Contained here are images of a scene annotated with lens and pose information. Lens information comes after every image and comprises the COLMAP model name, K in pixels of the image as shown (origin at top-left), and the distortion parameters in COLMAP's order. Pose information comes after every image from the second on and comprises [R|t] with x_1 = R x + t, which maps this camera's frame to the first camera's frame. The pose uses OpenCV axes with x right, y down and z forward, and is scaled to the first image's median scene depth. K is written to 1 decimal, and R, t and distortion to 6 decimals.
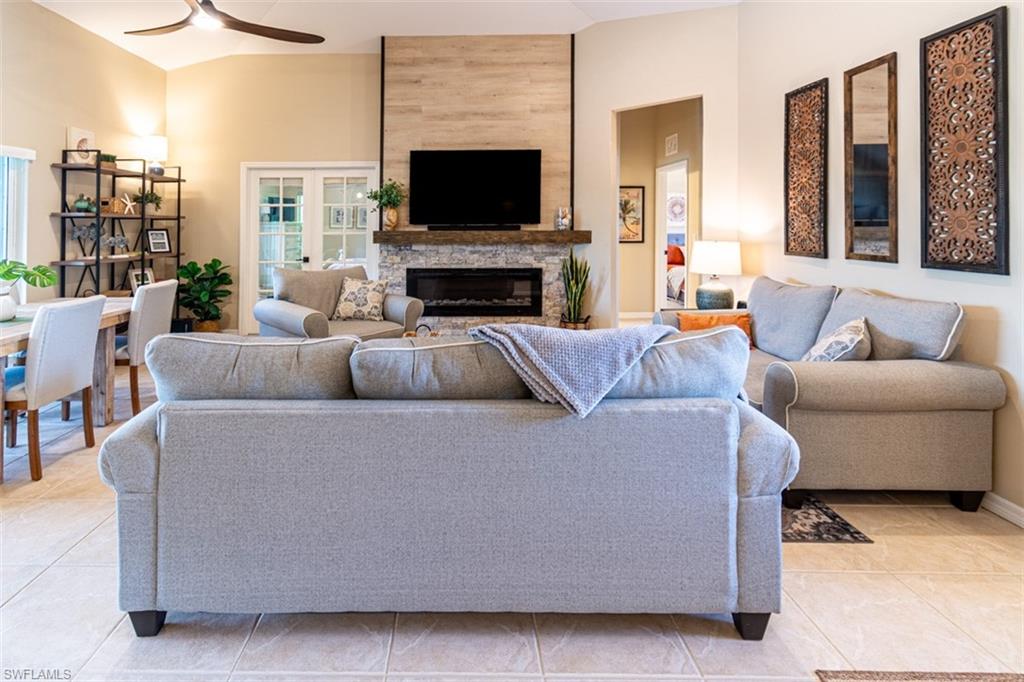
lens RADIAL K [[486.9, 0, 474.0], [0, 486.9, 224.3], [0, 0, 1]] dist [0.000296, -0.000290]
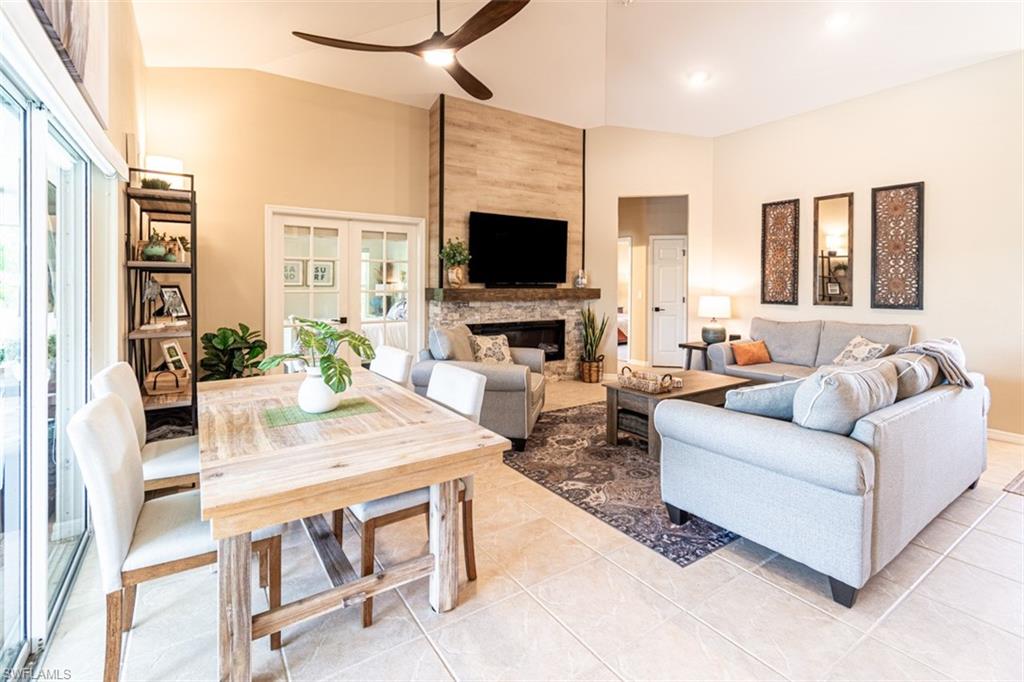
lens RADIAL K [[460.9, 0, 479.3], [0, 460.9, 292.2], [0, 0, 1]] dist [0.001224, 0.000169]
pose [[0.832107, -0.002862, 0.554608, -0.665810], [-0.008336, 0.999809, 0.017665, 0.003610], [-0.554552, -0.019322, 0.831925, 0.166727]]
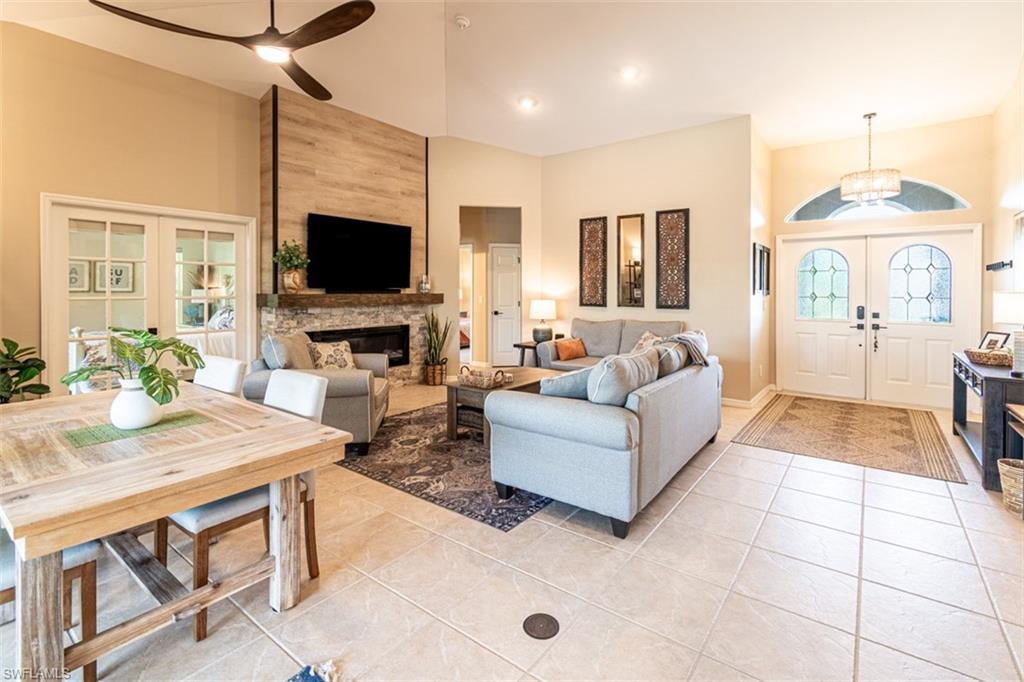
lens RADIAL K [[482.6, 0, 487.8], [0, 482.6, 297.8], [0, 0, 1]] dist [0.001175, -0.000399]
pose [[0.601376, -0.008055, 0.798925, -0.699400], [-0.006940, 0.999859, 0.015305, 0.003402], [-0.798936, -0.014748, 0.601235, 0.118844]]
